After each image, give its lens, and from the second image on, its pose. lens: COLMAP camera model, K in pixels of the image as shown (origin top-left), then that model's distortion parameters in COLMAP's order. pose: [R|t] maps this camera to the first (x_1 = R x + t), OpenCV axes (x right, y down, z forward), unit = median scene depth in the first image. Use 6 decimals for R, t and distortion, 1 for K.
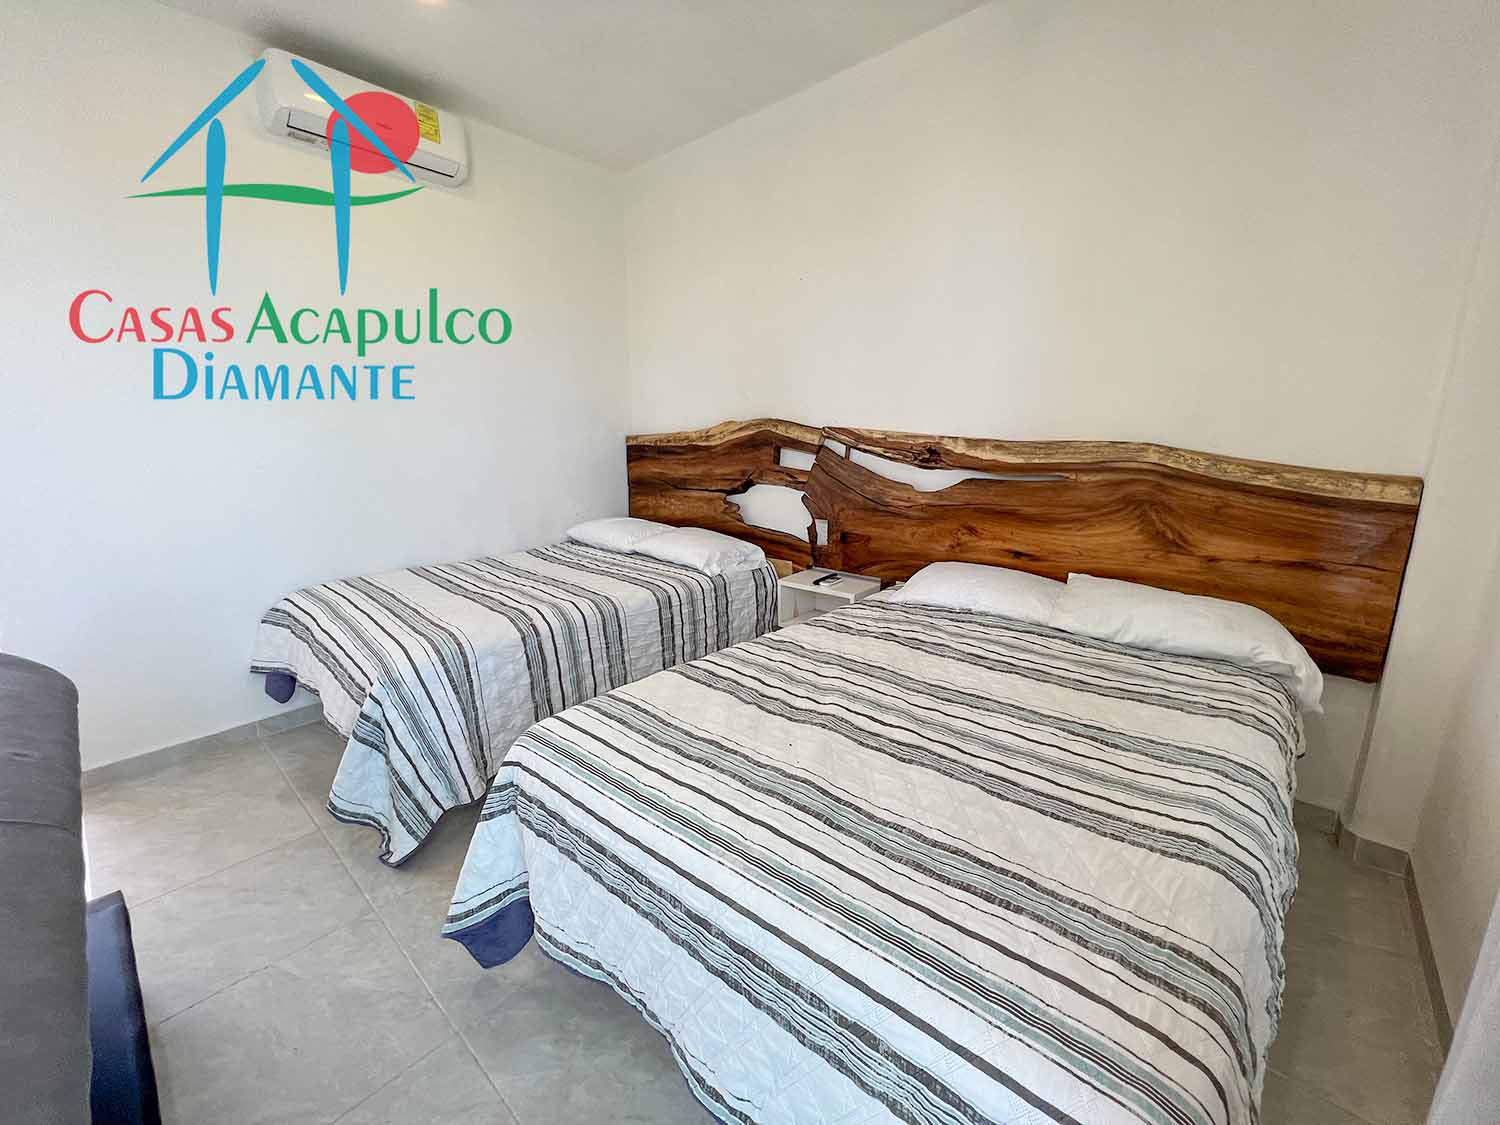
lens RADIAL K [[600.5, 0, 750.2], [0, 600.5, 563.8], [0, 0, 1]] dist [-0.001566, 0.000657]
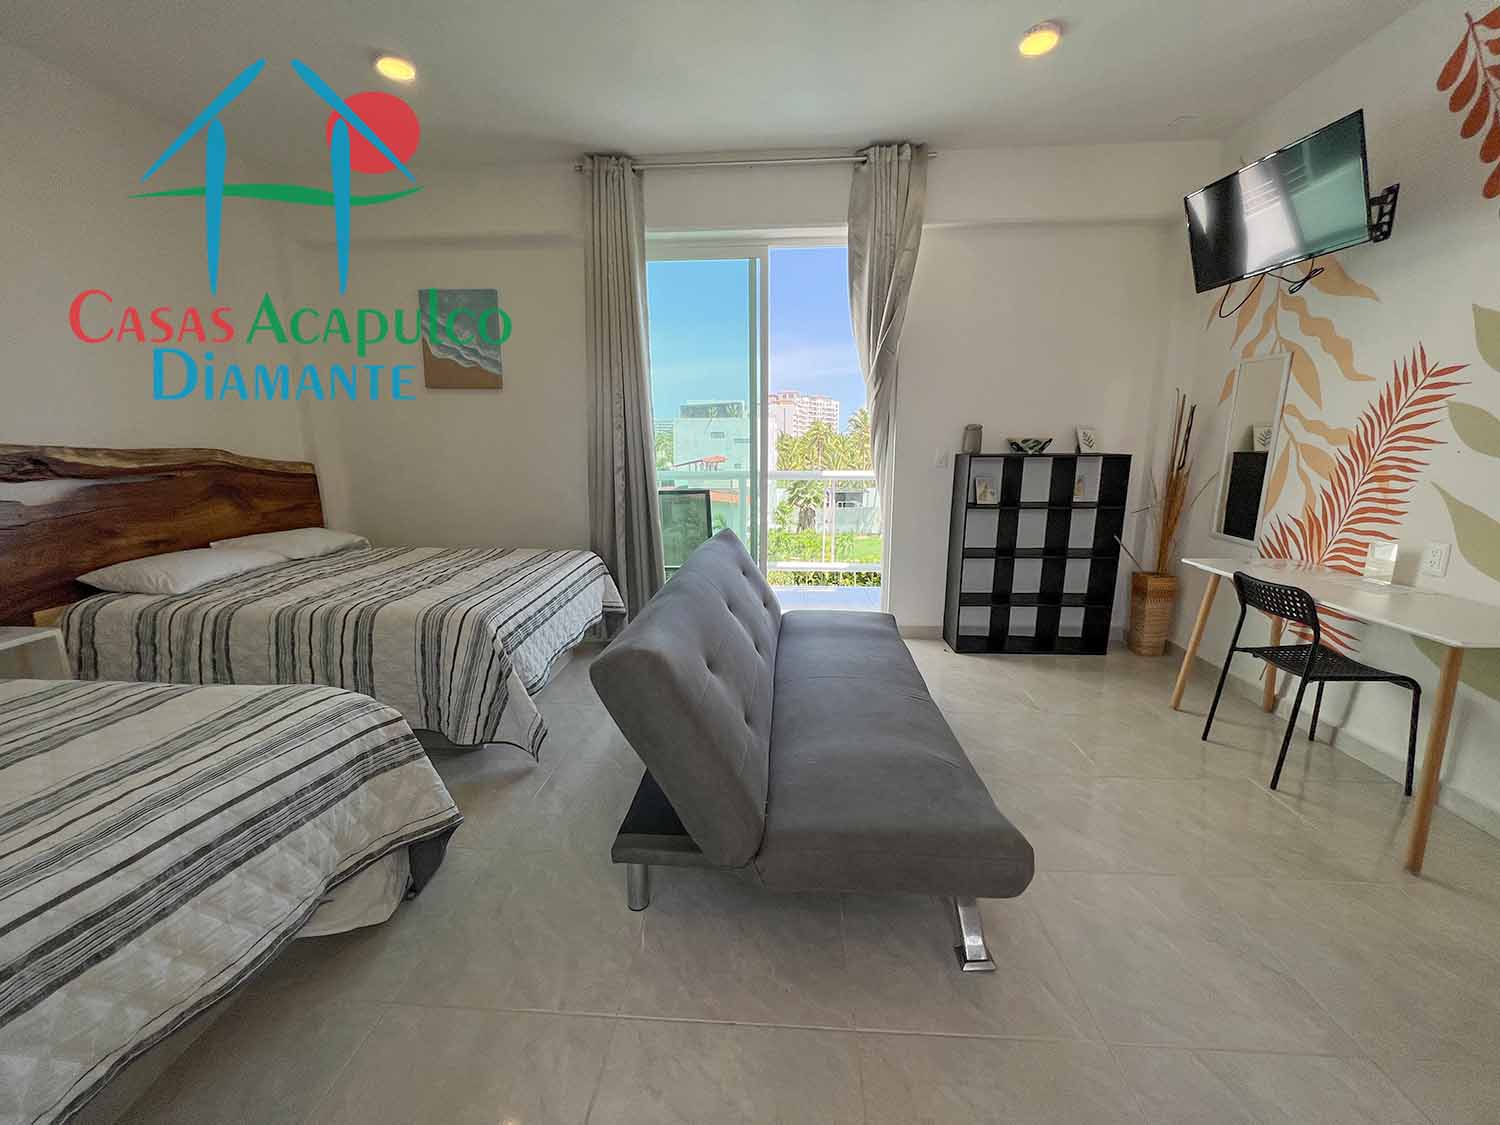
lens RADIAL K [[600.5, 0, 746.3], [0, 600.5, 558.7], [0, 0, 1]] dist [-0.001566, 0.000657]
pose [[-0.614847, -0.138000, 0.776479, -1.153351], [0.184218, 0.932203, 0.311547, -0.136064], [-0.766829, 0.334595, -0.547740, 0.725900]]
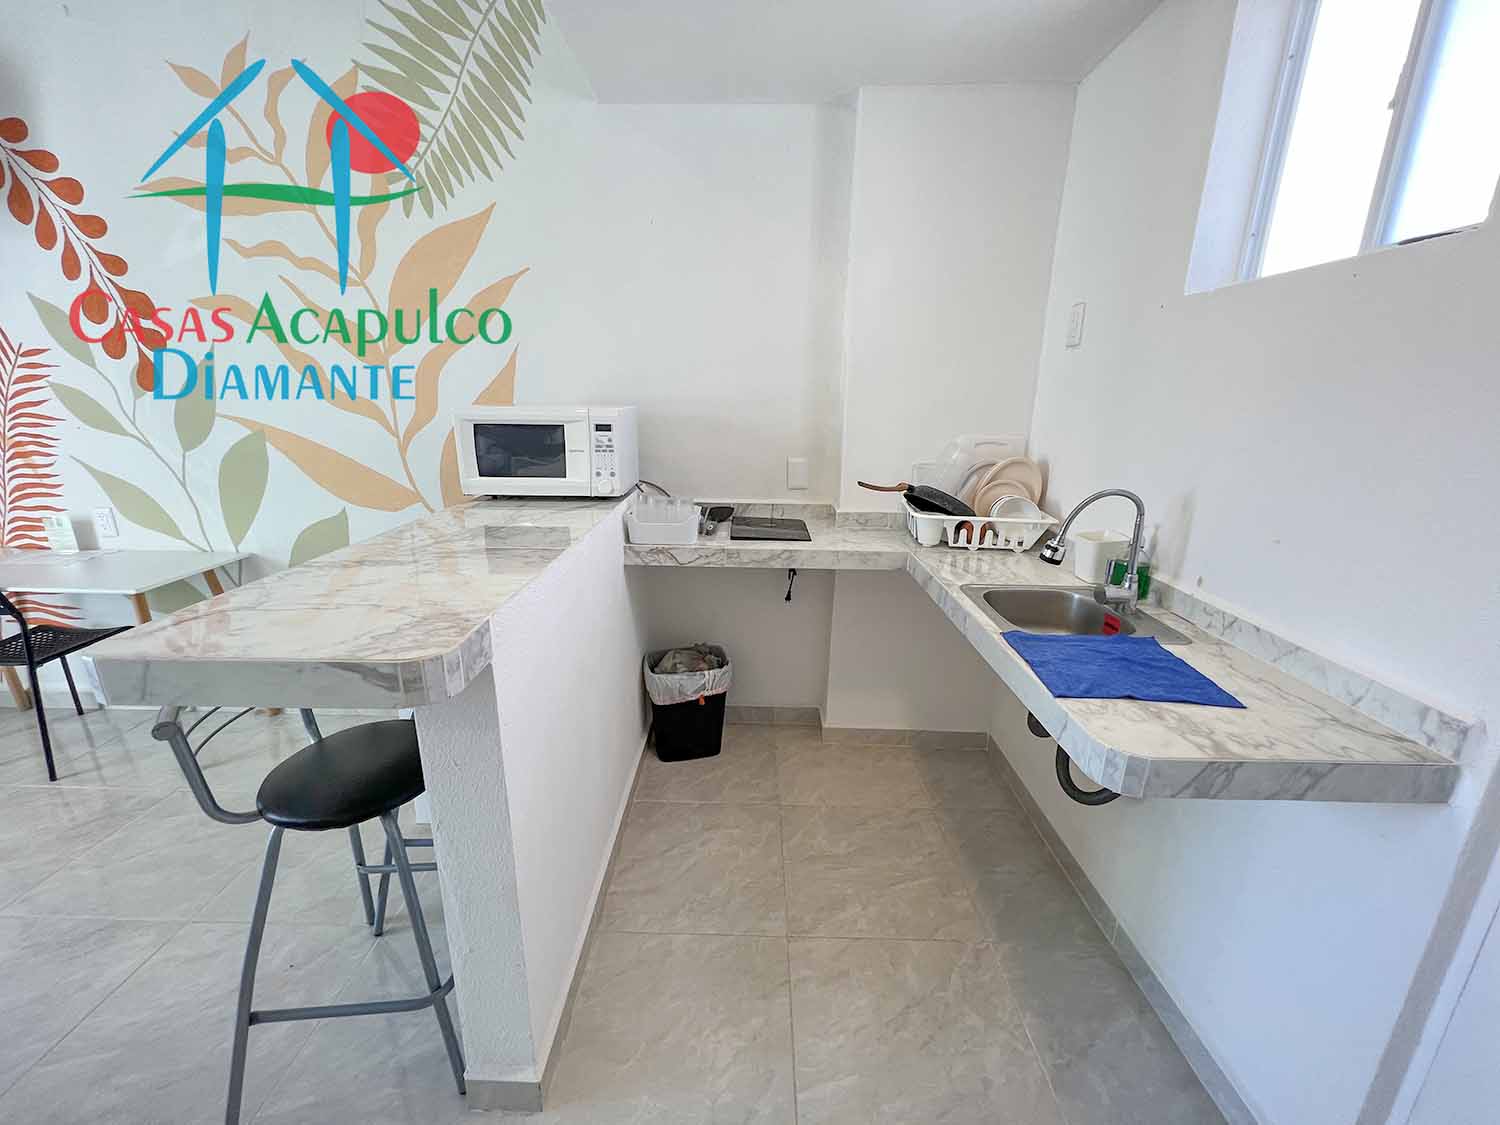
lens RADIAL K [[600.5, 0, 749.3], [0, 600.5, 558.7], [0, 0, 1]] dist [-0.001566, 0.000657]
pose [[-0.755469, 0.173719, -0.631734, -1.257198], [-0.149350, 0.893163, 0.424211, -0.205429], [0.637935, 0.414828, -0.648812, 0.831411]]
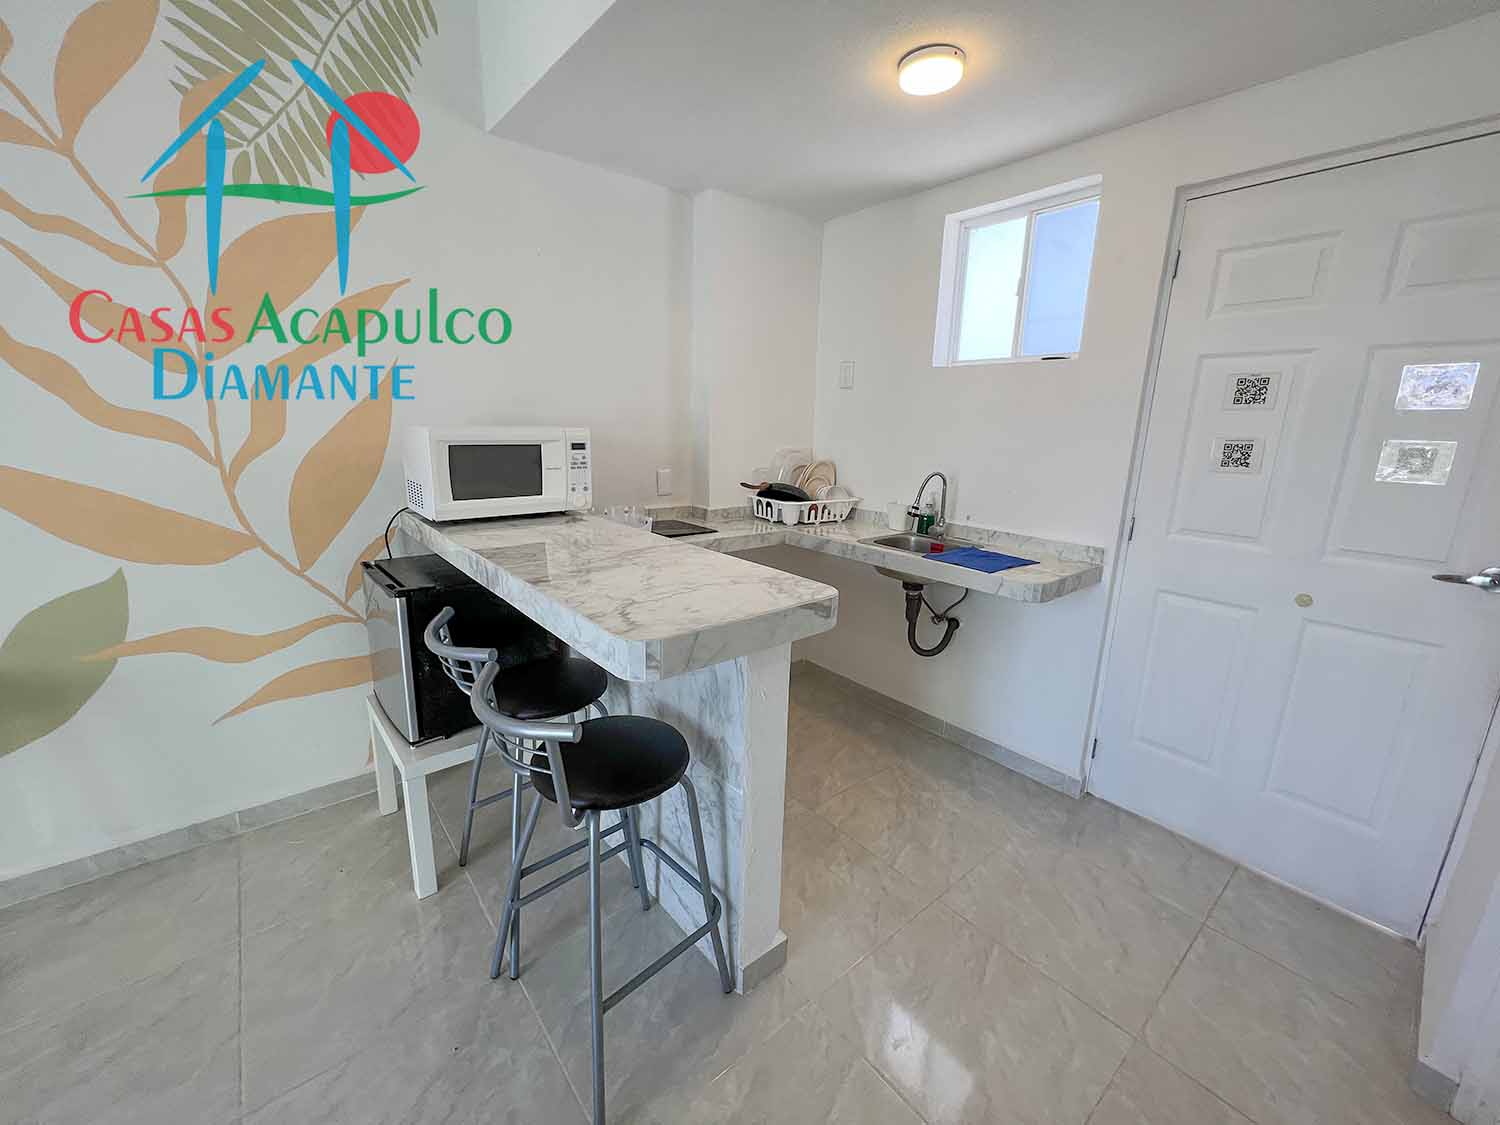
lens RADIAL K [[600.5, 0, 747.6], [0, 600.5, 558.0], [0, 0, 1]] dist [-0.001566, 0.000657]
pose [[-0.151345, 0.227545, -0.961935, -0.848754], [-0.238535, 0.935978, 0.258935, -0.132456], [0.959268, 0.268643, -0.087378, 0.502958]]
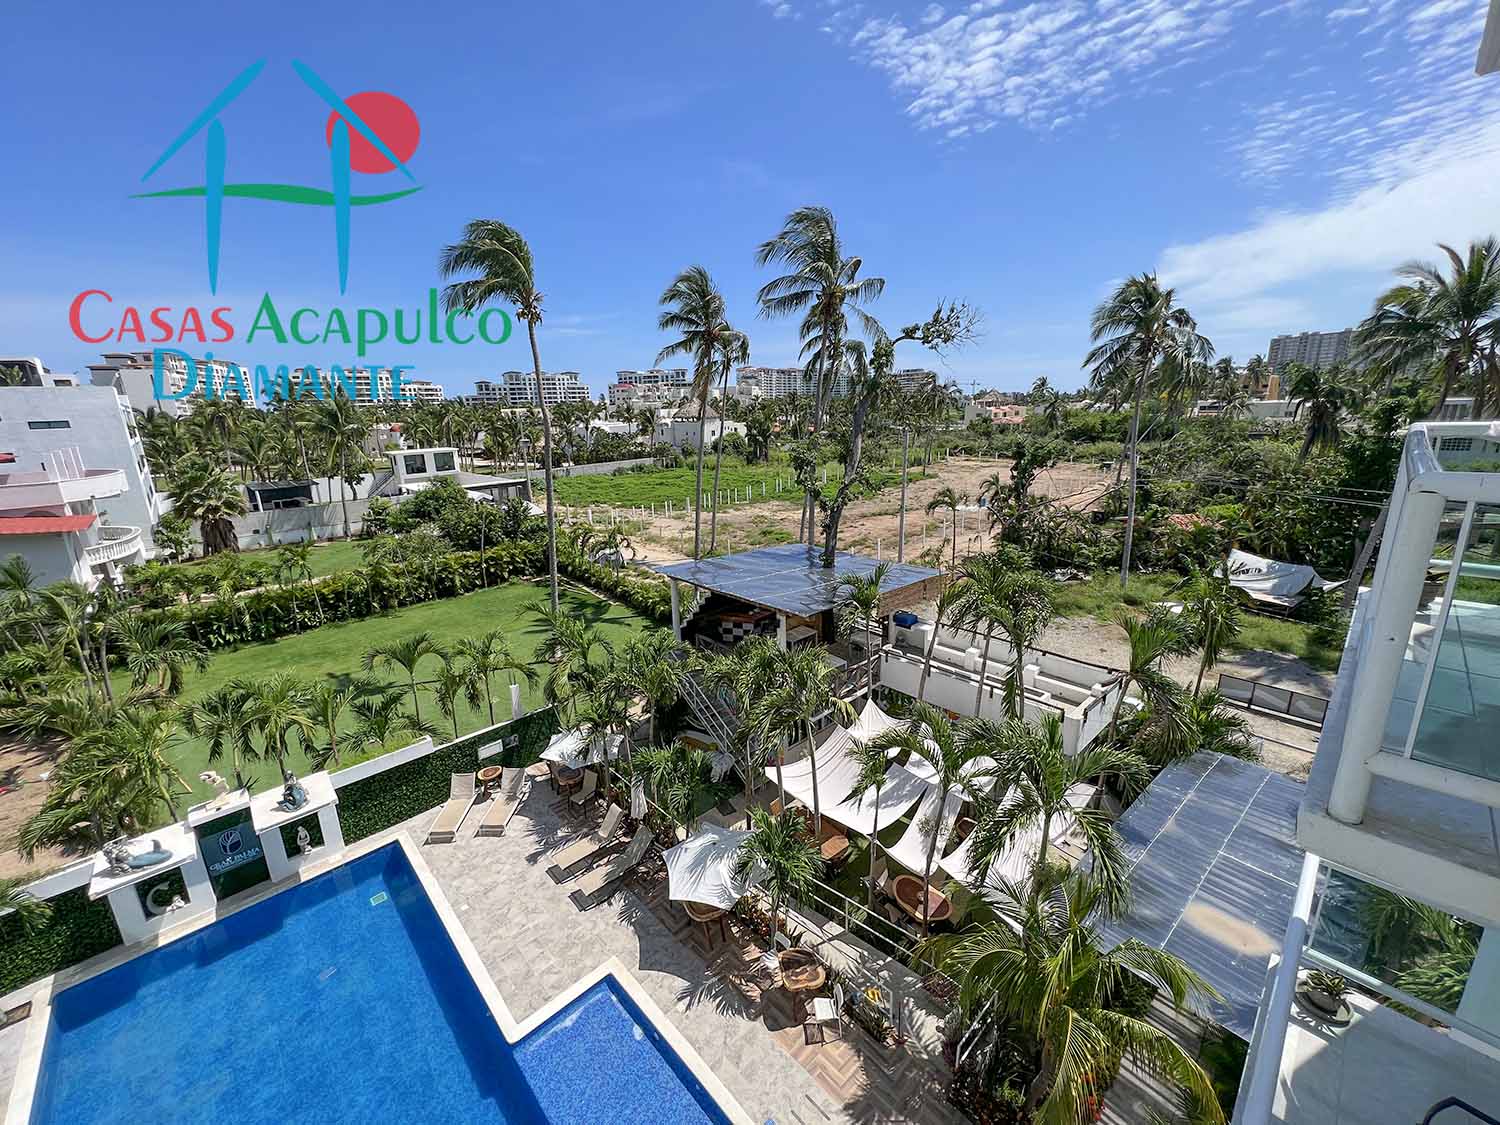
lens RADIAL K [[600.5, 0, 747.2], [0, 600.5, 560.2], [0, 0, 1]] dist [-0.001566, 0.000657]
pose [[-0.994935, 0.017451, 0.098994, 0.088188], [0.061021, 0.887447, 0.456853, 0.263781], [-0.079879, 0.460580, -0.884016, -1.025291]]
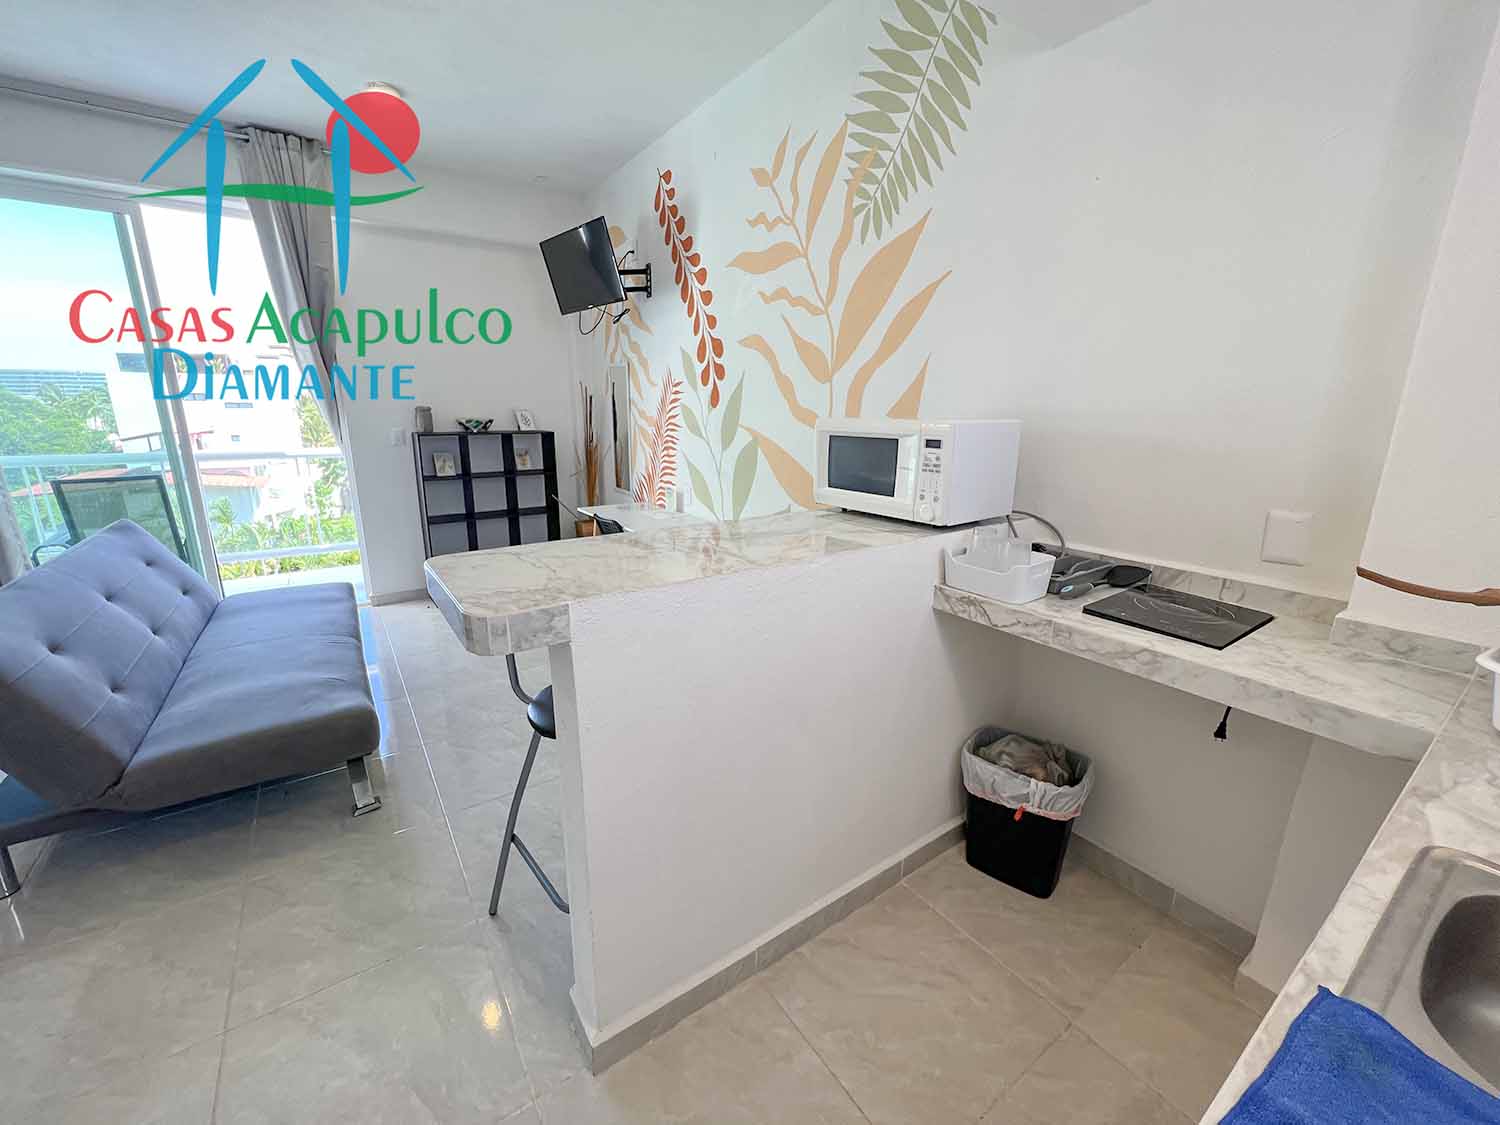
lens RADIAL K [[605.3, 0, 749.0], [0, 605.3, 558.9], [0, 0, 1]] dist [-0.003172, 0.000887]
pose [[-0.972615, -0.052181, 0.226488, -1.574168], [0.054712, 0.895686, 0.441309, -0.191287], [-0.225890, 0.441615, -0.868303, 0.817139]]
